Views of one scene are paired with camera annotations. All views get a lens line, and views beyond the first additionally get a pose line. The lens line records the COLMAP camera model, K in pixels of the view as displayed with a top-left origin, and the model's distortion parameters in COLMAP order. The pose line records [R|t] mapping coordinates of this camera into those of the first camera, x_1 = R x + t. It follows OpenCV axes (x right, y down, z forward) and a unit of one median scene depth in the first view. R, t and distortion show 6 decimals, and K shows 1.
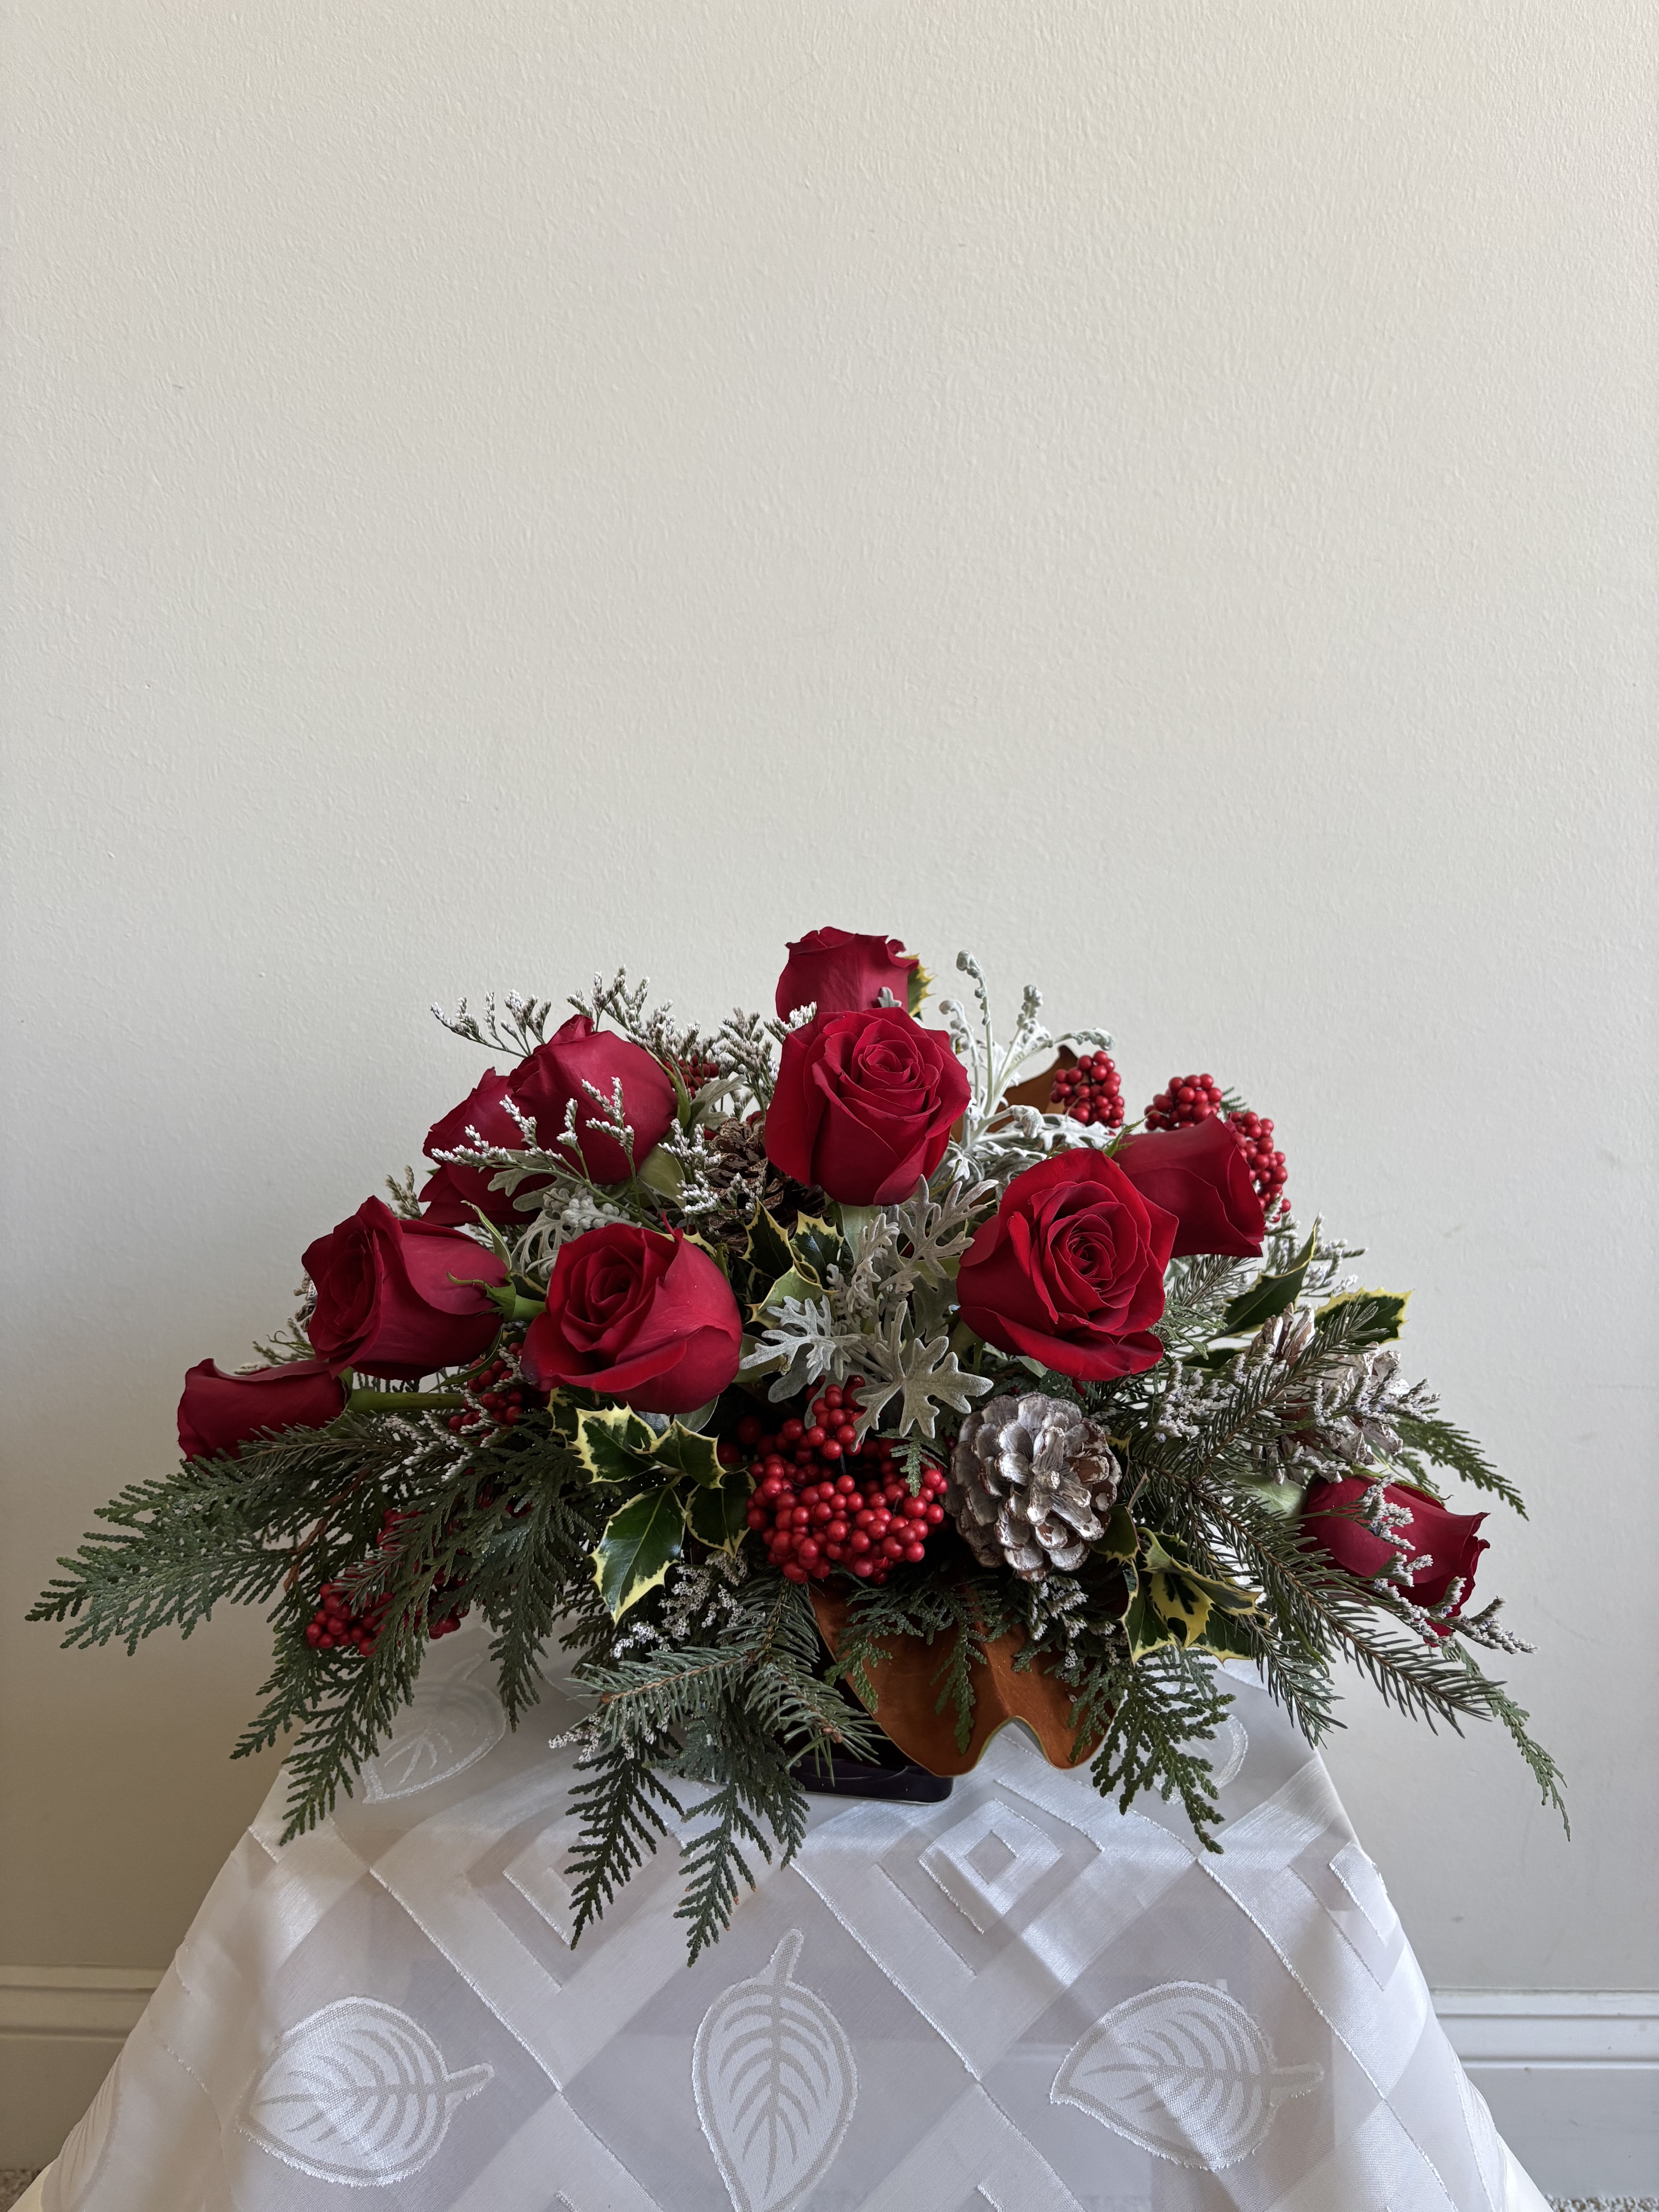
lens RADIAL K [[1700.4, 0, 823.2], [0, 1700.4, 1118.4], [0, 0, 1]] dist [0.014017, -0.038515]
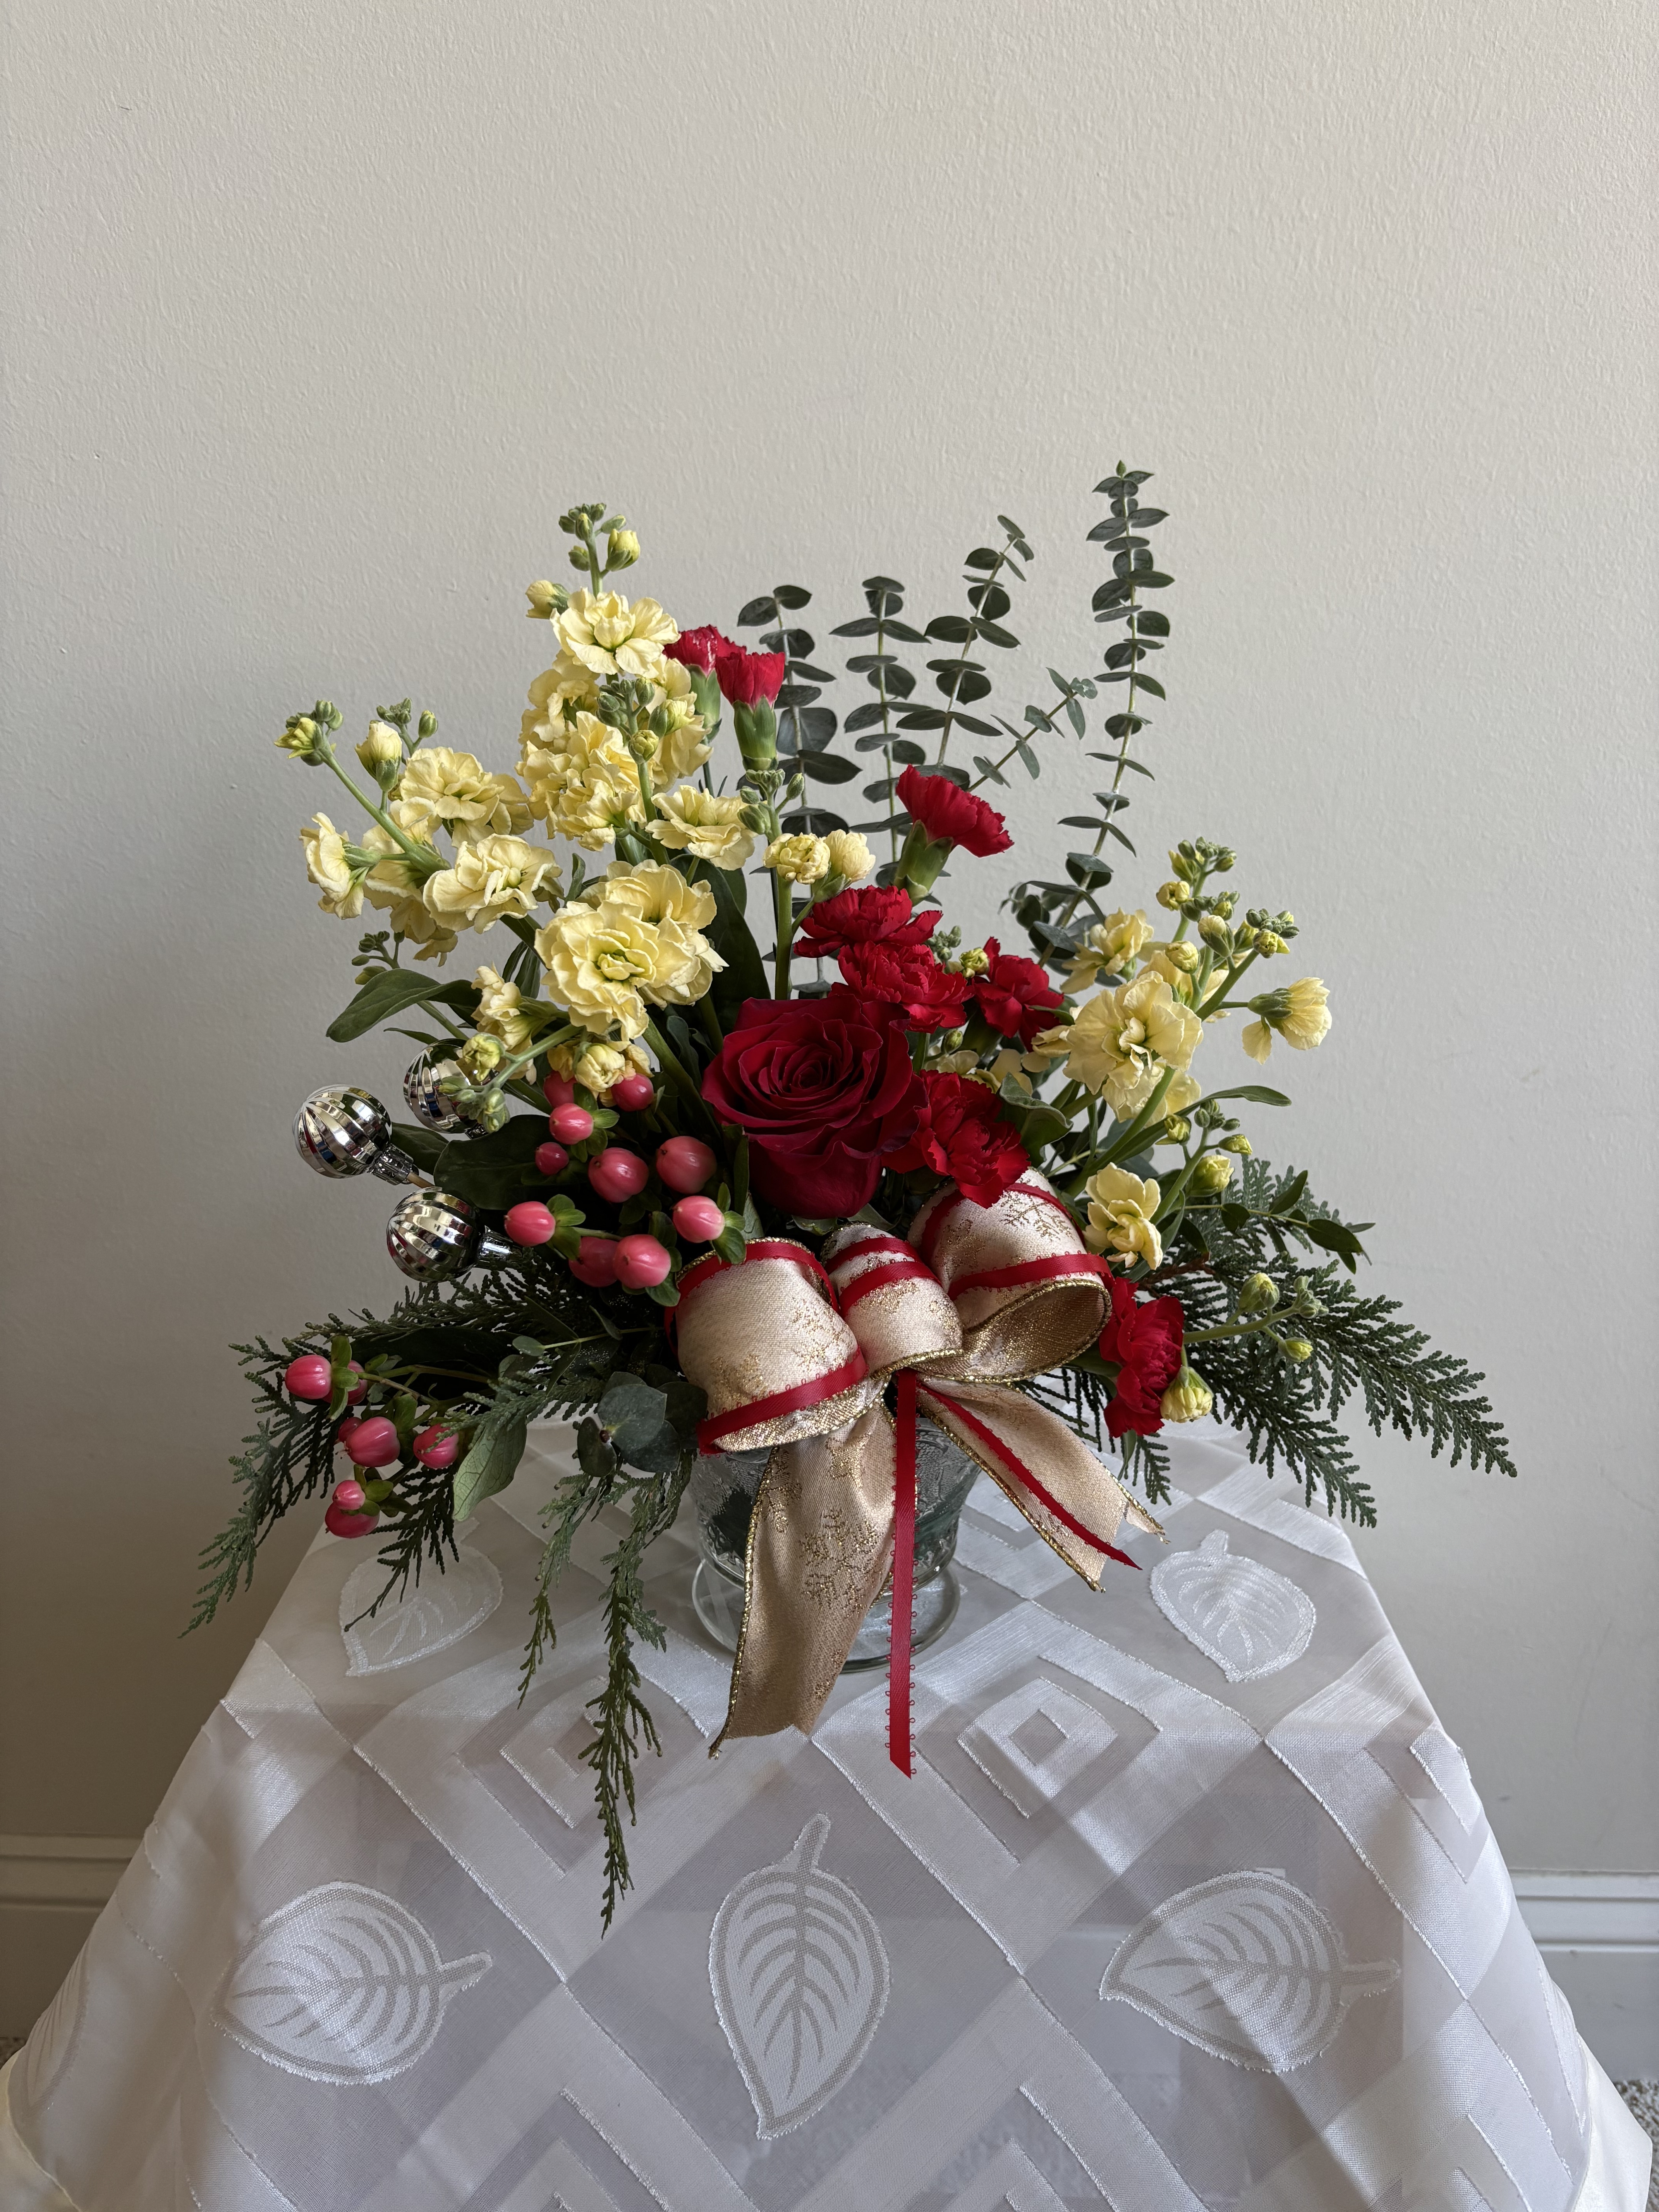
lens RADIAL K [[1700.4, 0, 818.8], [0, 1700.4, 1128.3], [0, 0, 1]] dist [0.014017, -0.038515]
pose [[0.999964, 0.004076, -0.007396, -0.012304], [-0.003529, 0.997361, 0.072520, 0.044164], [0.007672, -0.072491, 0.997340, 0.115817]]
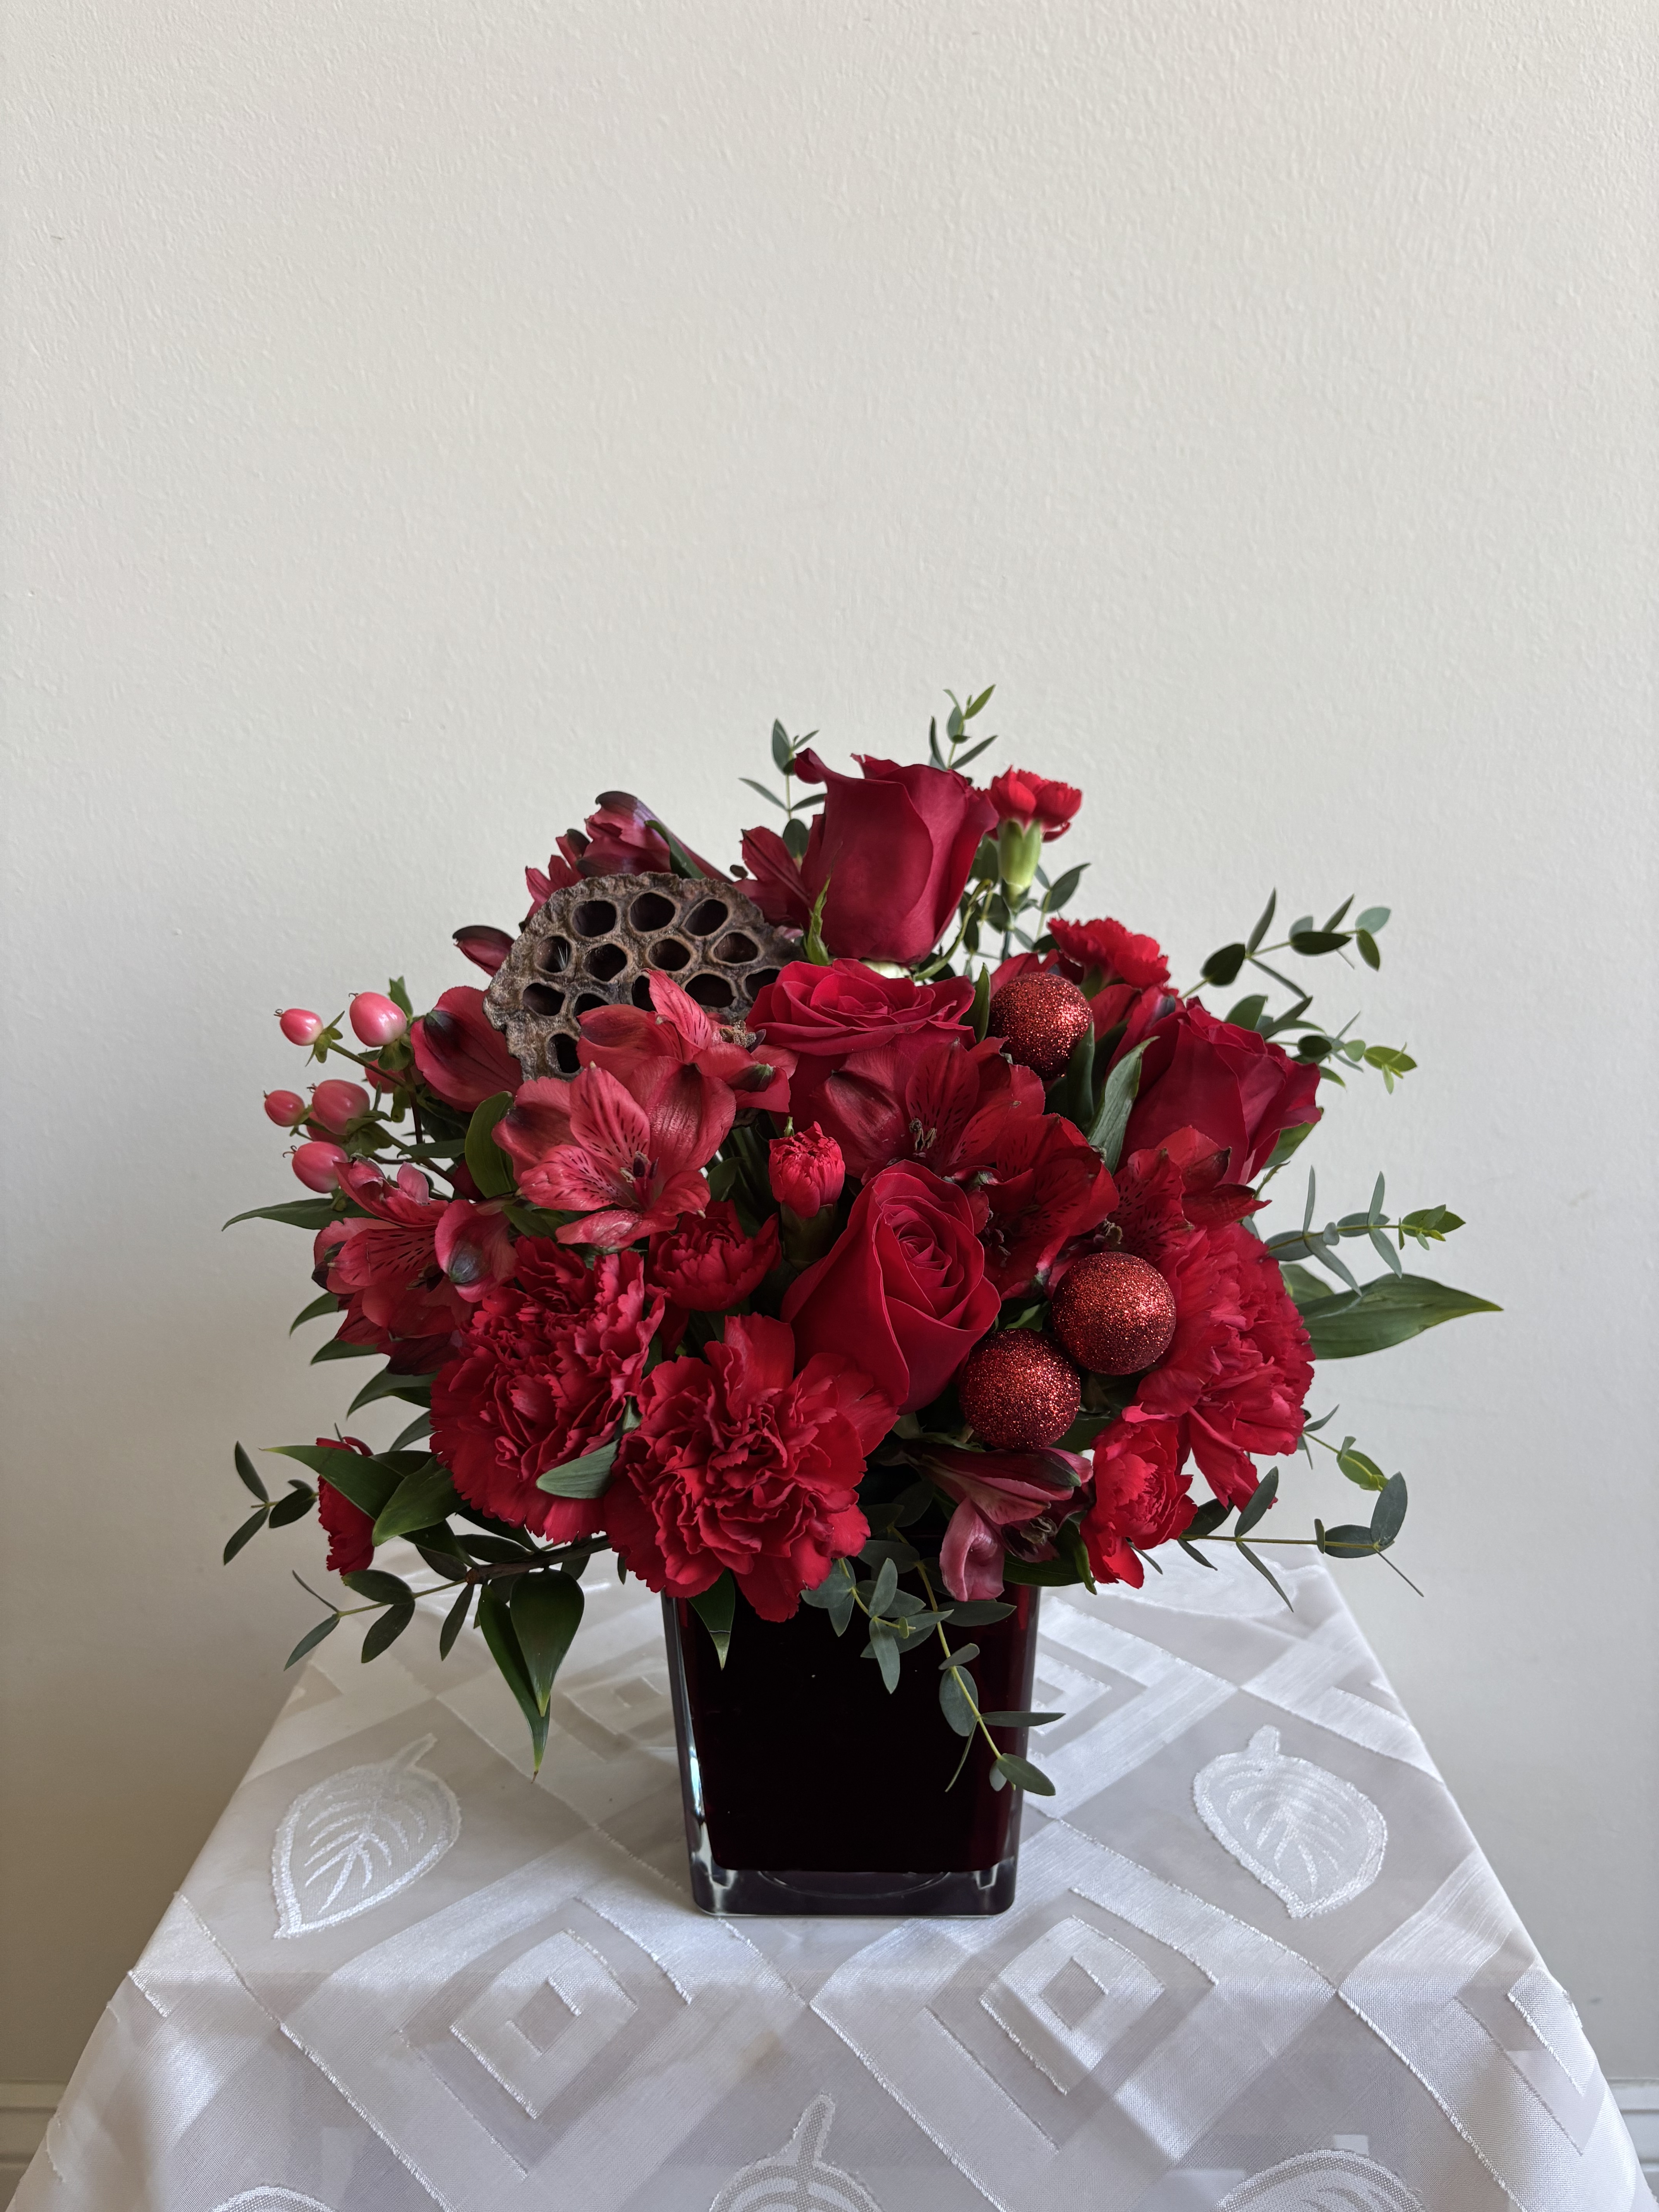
lens RADIAL K [[1700.4, 0, 817.1], [0, 1700.4, 1118.8], [0, 0, 1]] dist [0.014017, -0.038515]
pose [[0.999588, -0.025196, -0.013715, 0.002065], [0.025092, 0.999655, -0.007718, 0.035017], [0.013905, 0.007371, 0.999876, 0.212756]]
